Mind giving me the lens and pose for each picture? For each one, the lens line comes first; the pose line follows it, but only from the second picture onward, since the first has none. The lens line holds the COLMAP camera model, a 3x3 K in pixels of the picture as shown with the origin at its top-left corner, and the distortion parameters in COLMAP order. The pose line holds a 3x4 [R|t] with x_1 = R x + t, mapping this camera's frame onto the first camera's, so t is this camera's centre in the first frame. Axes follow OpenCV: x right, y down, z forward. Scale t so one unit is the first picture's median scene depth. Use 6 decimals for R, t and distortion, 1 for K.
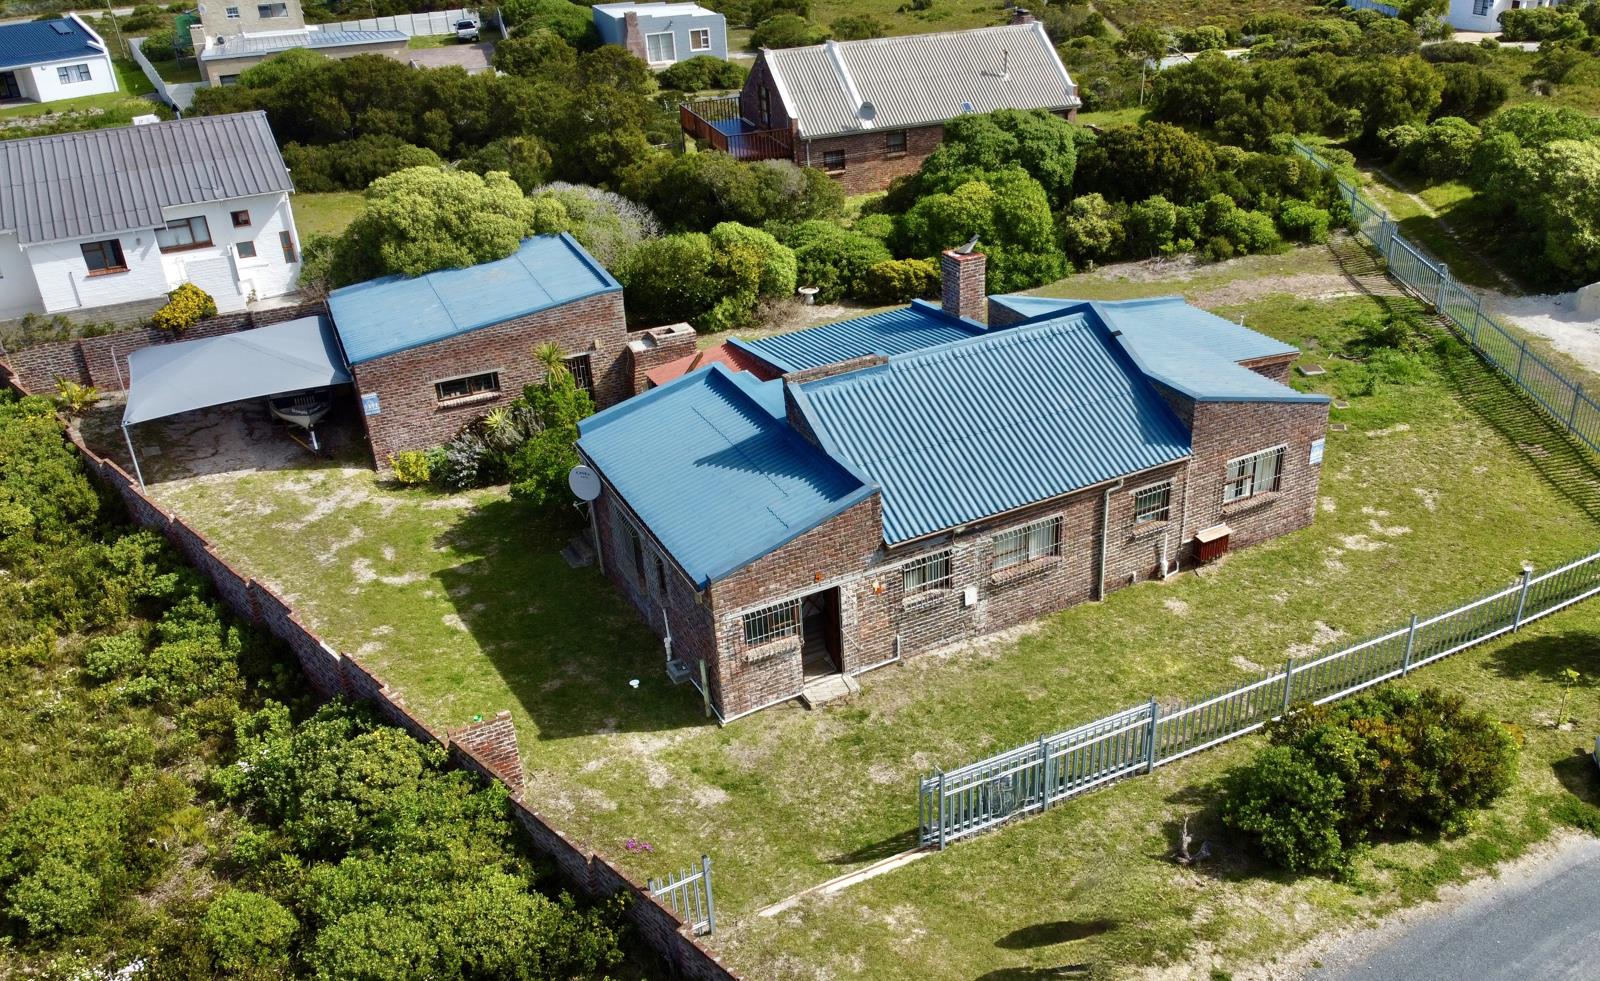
lens RADIAL K [[1294.6, 0, 800.0], [0, 1294.6, 490.5], [0, 0, 1]] dist [0.001035, -0.000745]
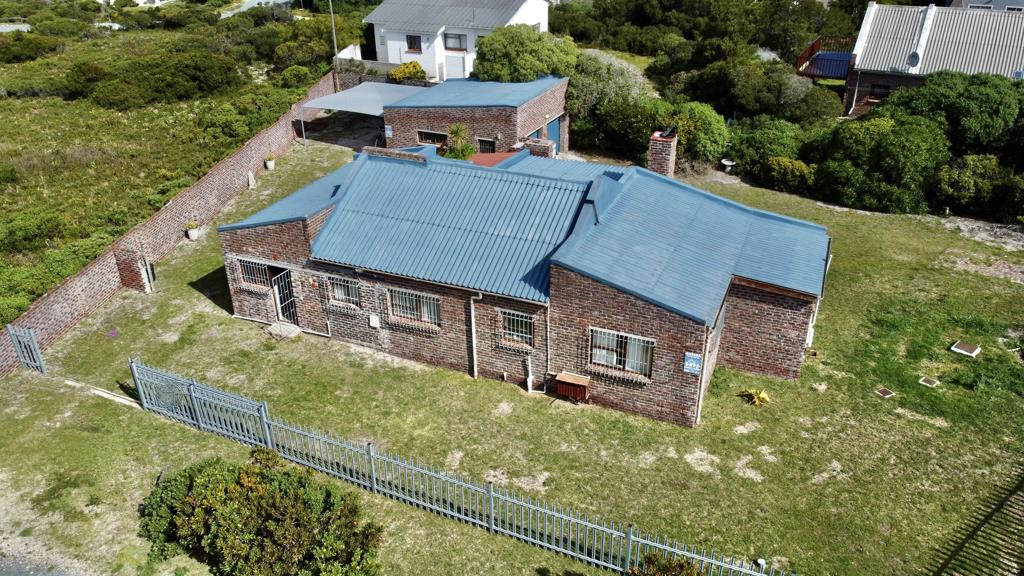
lens RADIAL K [[743.1, 0, 512.0], [0, 743.1, 288.0], [0, 0, 1]] dist [-0.001515, -0.000812]
pose [[0.643691, 0.391072, -0.657818, 0.706969], [-0.366180, 0.912177, 0.183972, -0.151110], [0.671993, 0.122459, 0.730363, 0.445477]]
